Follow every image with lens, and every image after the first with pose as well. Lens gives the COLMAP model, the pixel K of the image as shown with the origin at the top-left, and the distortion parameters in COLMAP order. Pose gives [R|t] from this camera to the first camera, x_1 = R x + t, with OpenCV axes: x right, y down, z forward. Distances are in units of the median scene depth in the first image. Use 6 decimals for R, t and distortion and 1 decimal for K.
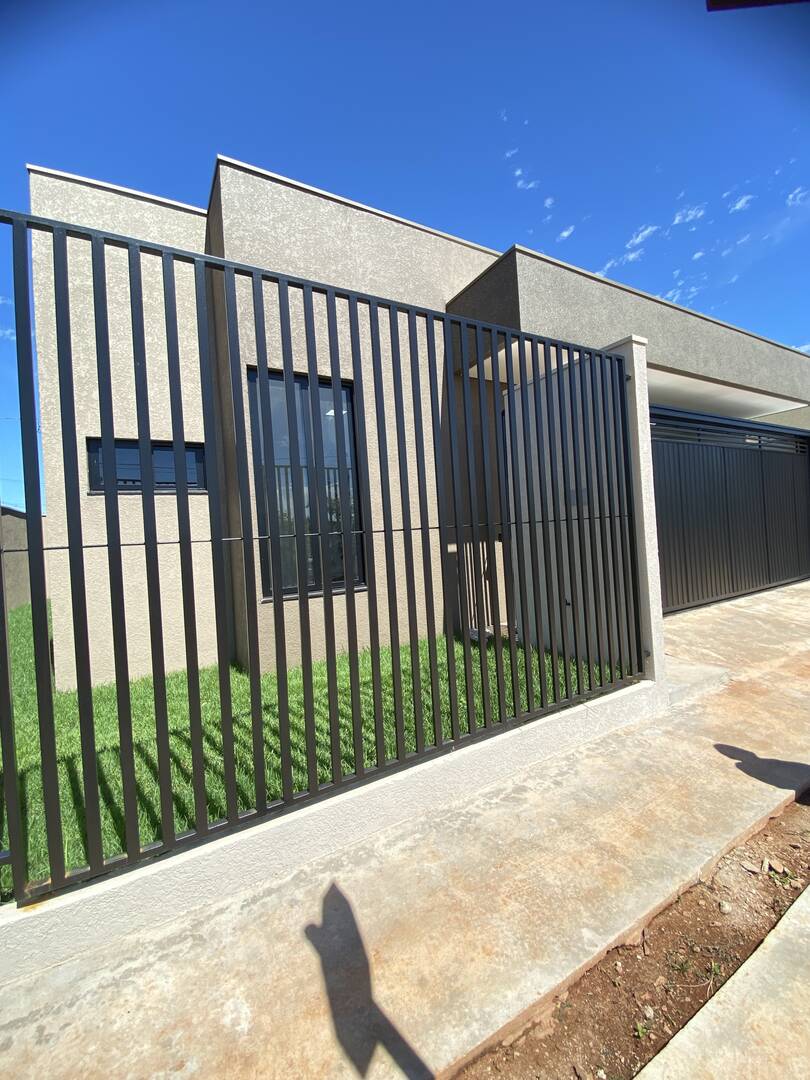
lens RADIAL K [[442.7, 0, 401.8], [0, 442.7, 539.0], [0, 0, 1]] dist [0.017228, -0.019293]
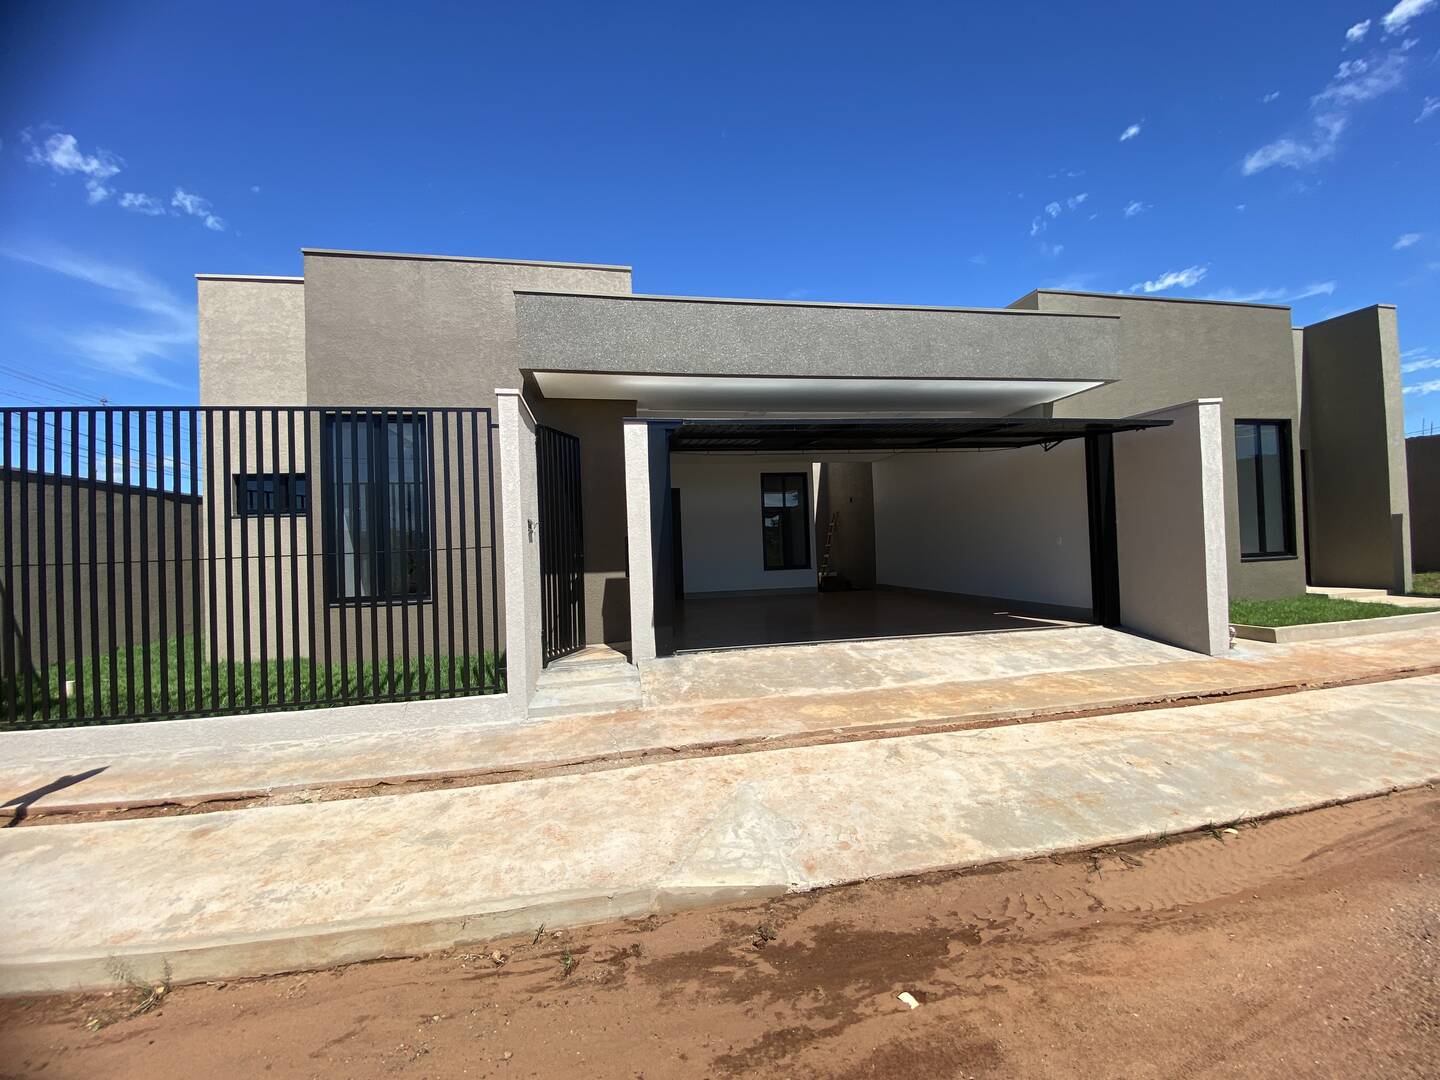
lens RADIAL K [[587.4, 0, 706.6], [0, 587.4, 542.6], [0, 0, 1]] dist [0.018402, -0.018467]
pose [[0.944132, 0.020043, -0.328959, 1.543722], [-0.019853, 0.999795, 0.003937, -0.080720], [0.328970, 0.002814, 0.944336, -0.245302]]
